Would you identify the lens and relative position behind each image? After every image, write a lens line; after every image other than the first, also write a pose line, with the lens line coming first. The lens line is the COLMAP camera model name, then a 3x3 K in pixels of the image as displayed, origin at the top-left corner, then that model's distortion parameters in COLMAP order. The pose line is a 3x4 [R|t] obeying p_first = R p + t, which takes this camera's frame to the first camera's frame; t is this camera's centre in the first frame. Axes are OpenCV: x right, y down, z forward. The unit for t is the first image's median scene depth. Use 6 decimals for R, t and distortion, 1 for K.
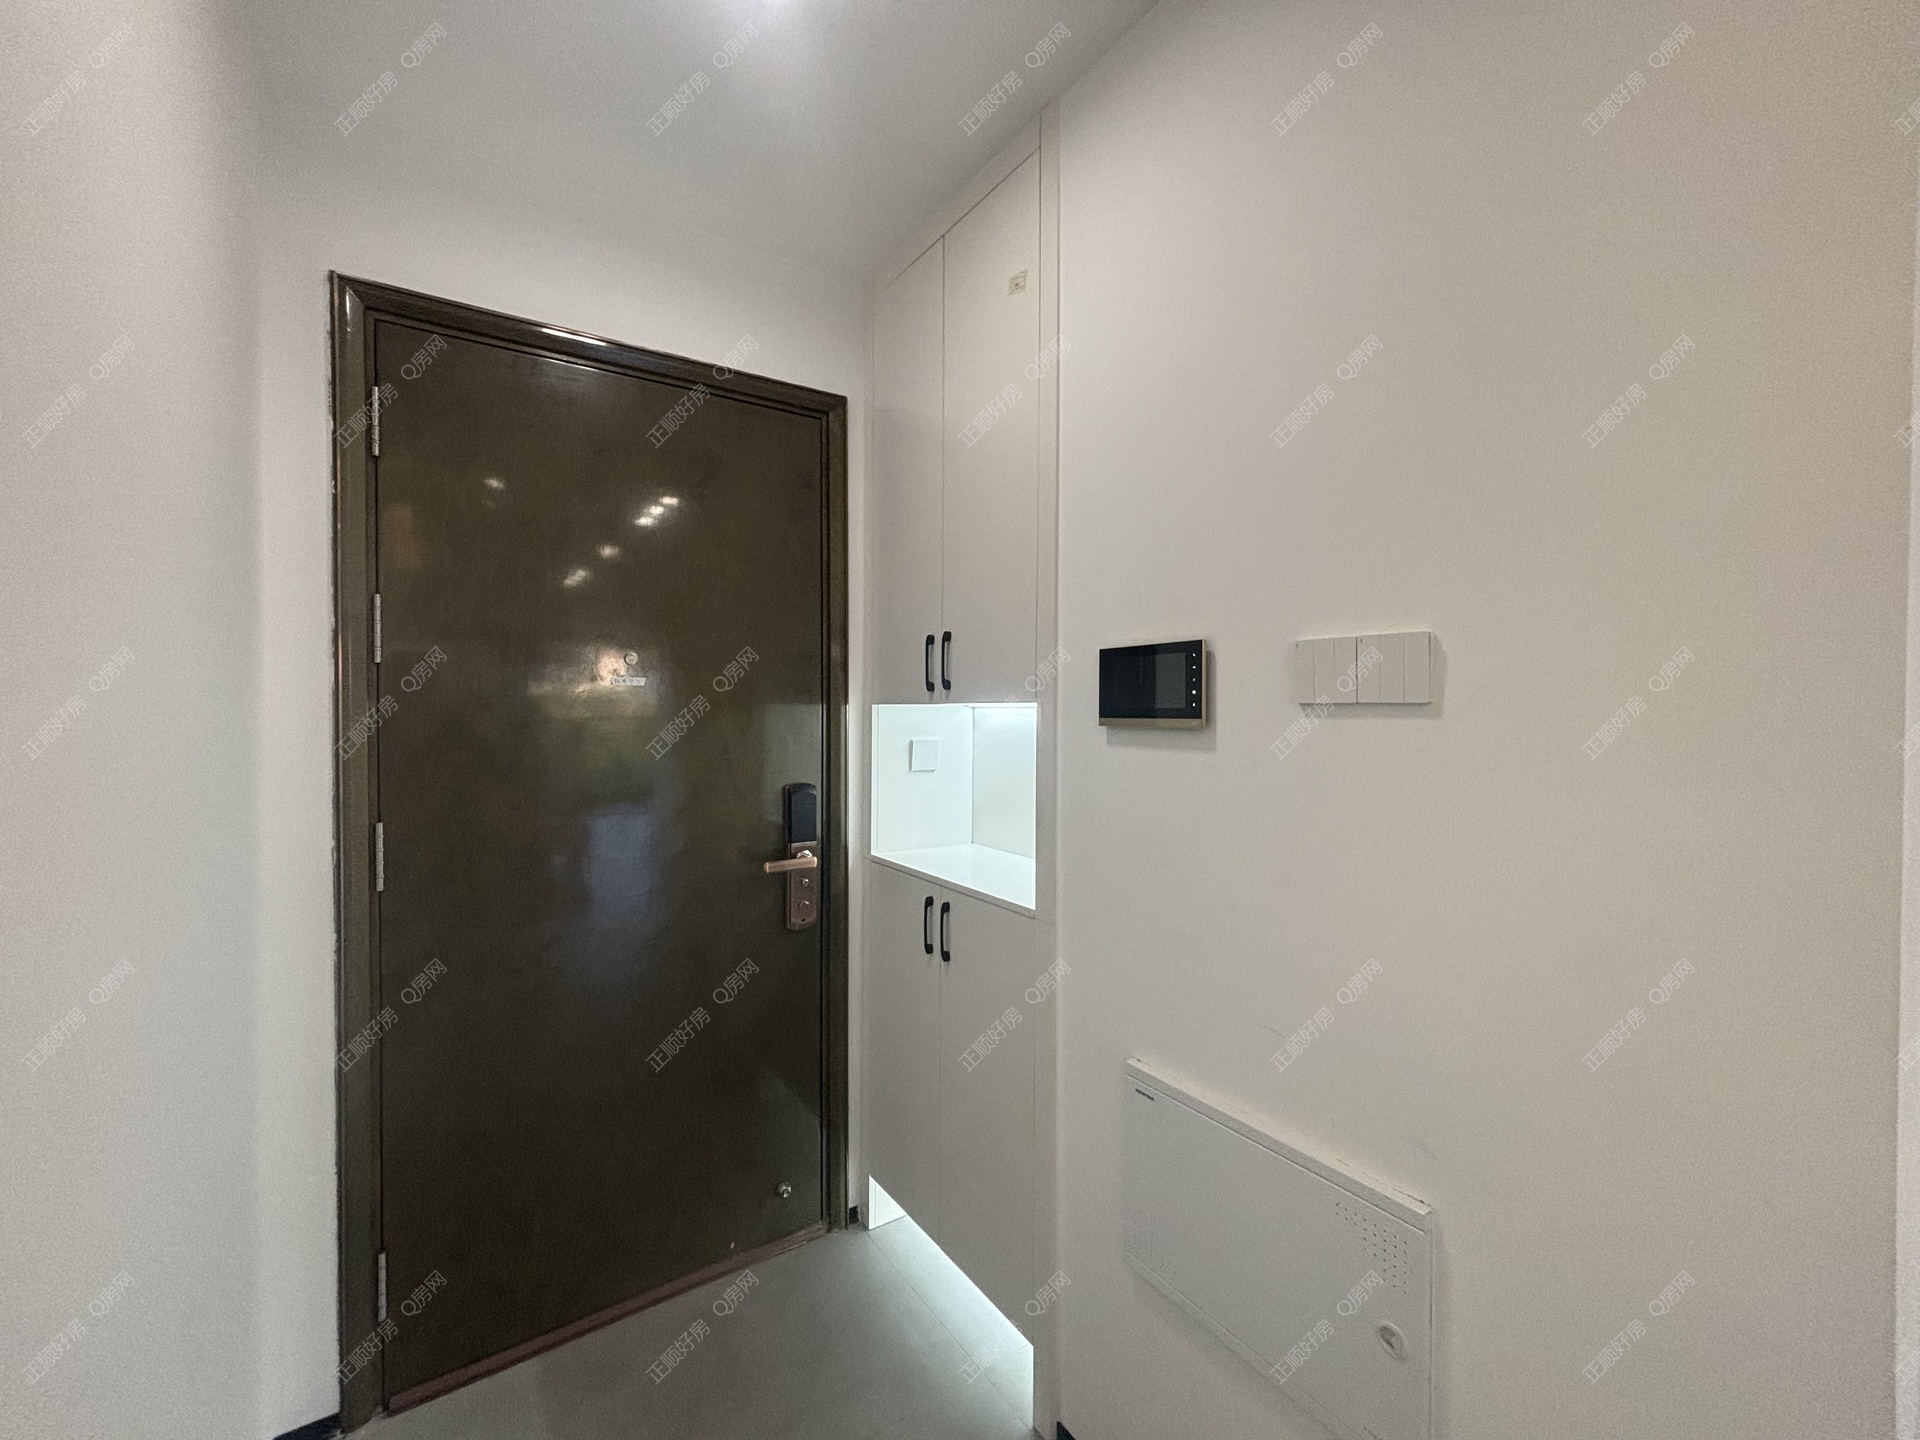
lens RADIAL K [[770.0, 0, 966.8], [0, 770.0, 727.8], [0, 0, 1]] dist [-0.000013, 0.000231]
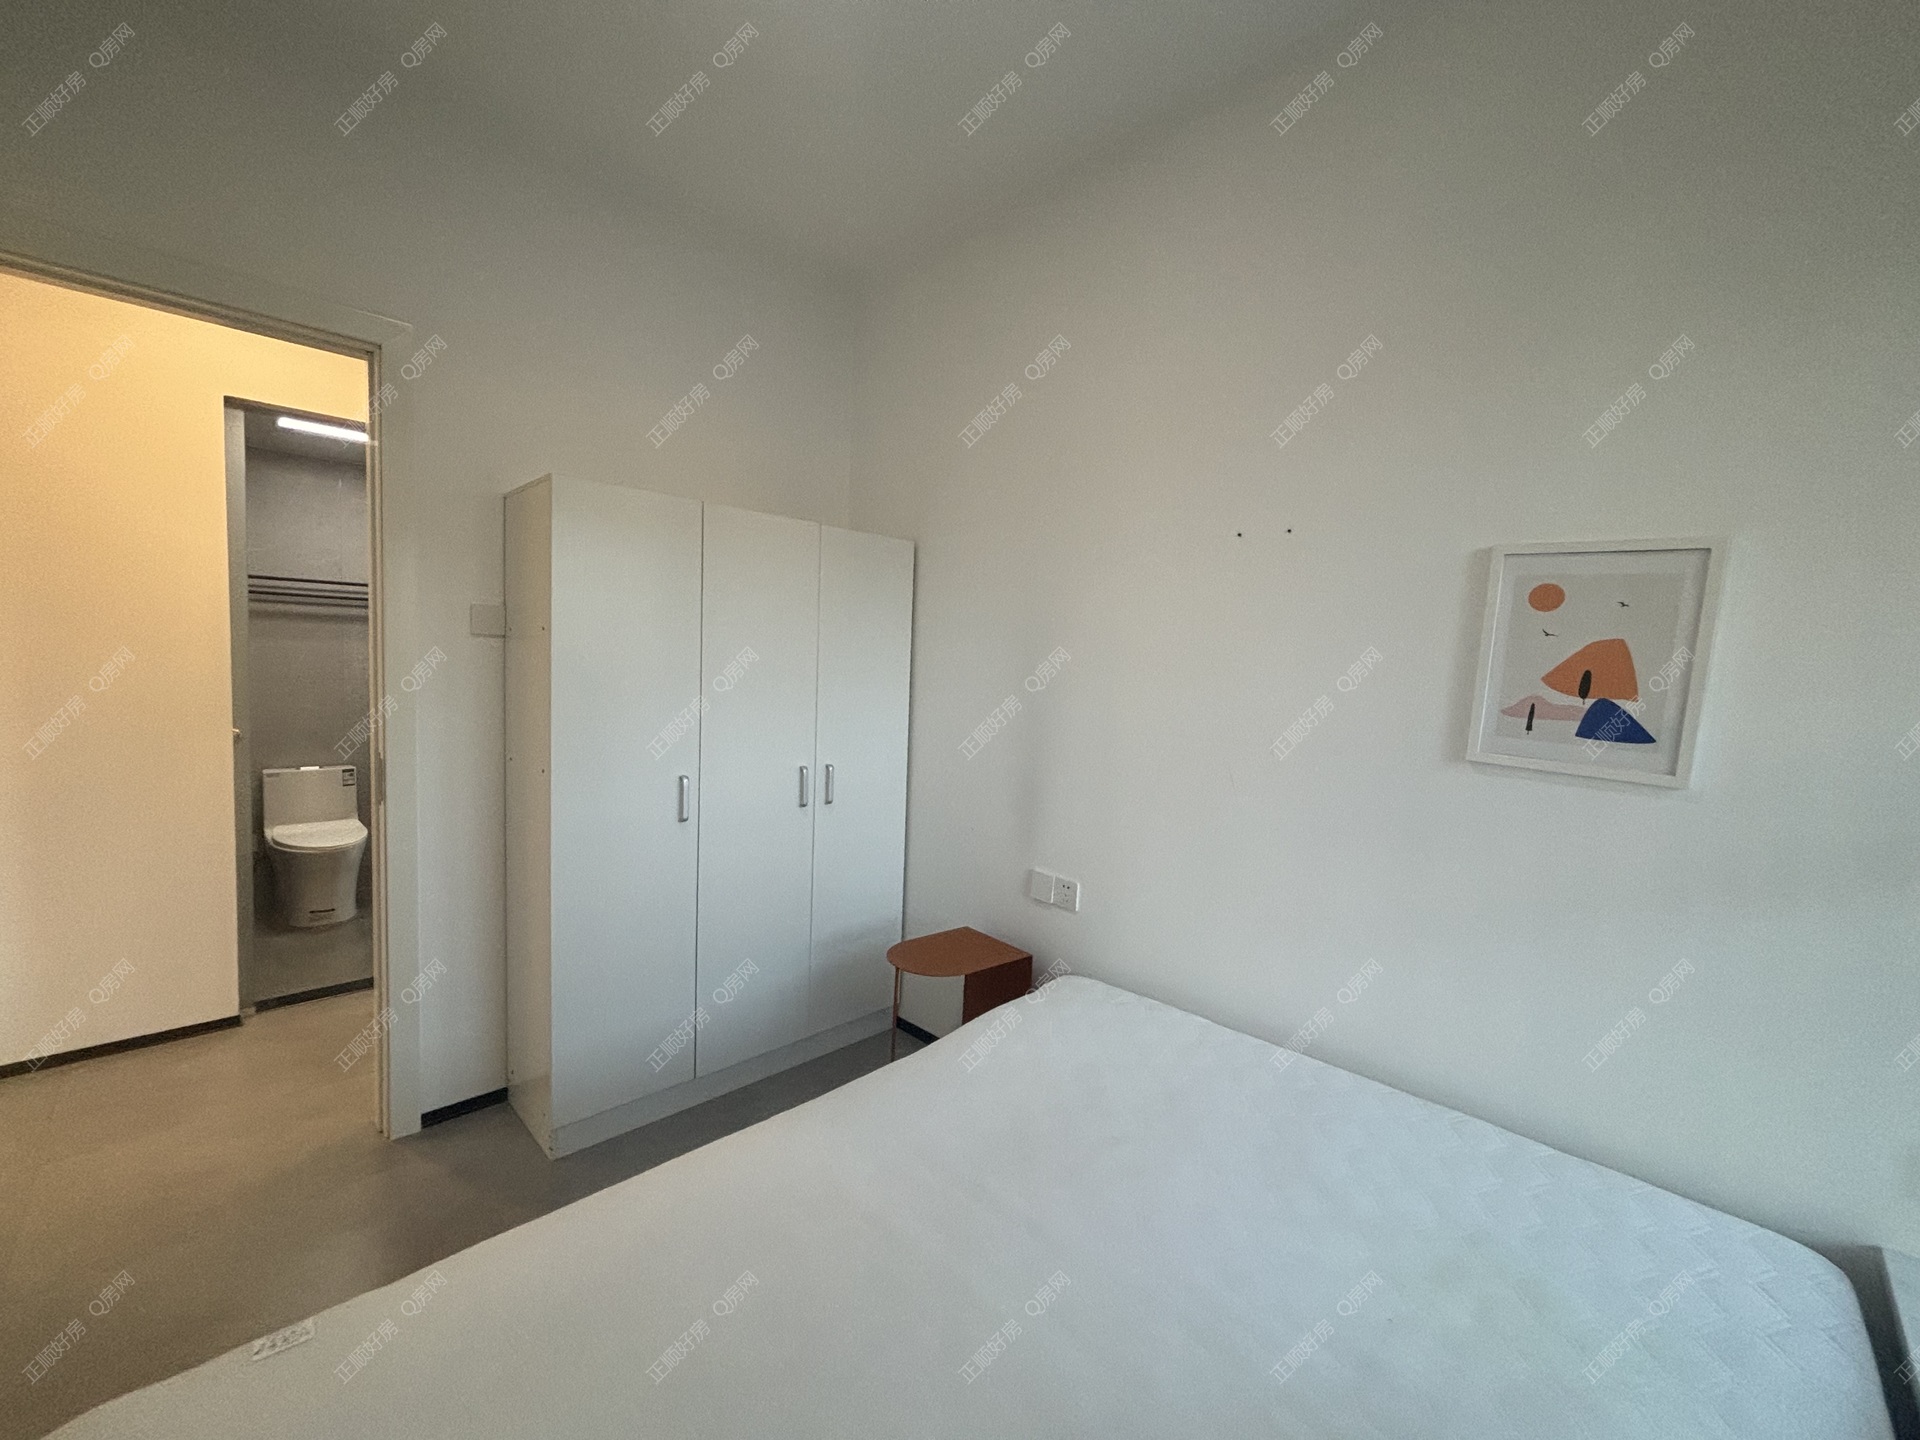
lens RADIAL K [[770.0, 0, 966.8], [0, 770.0, 727.8], [0, 0, 1]] dist [-0.000013, 0.000231]
pose [[1.000000, 0.000281, -0.000894, 1.214247], [-0.000281, 1.000000, -0.000479, 0.000490], [0.000894, 0.000479, 0.999999, 0.000238]]
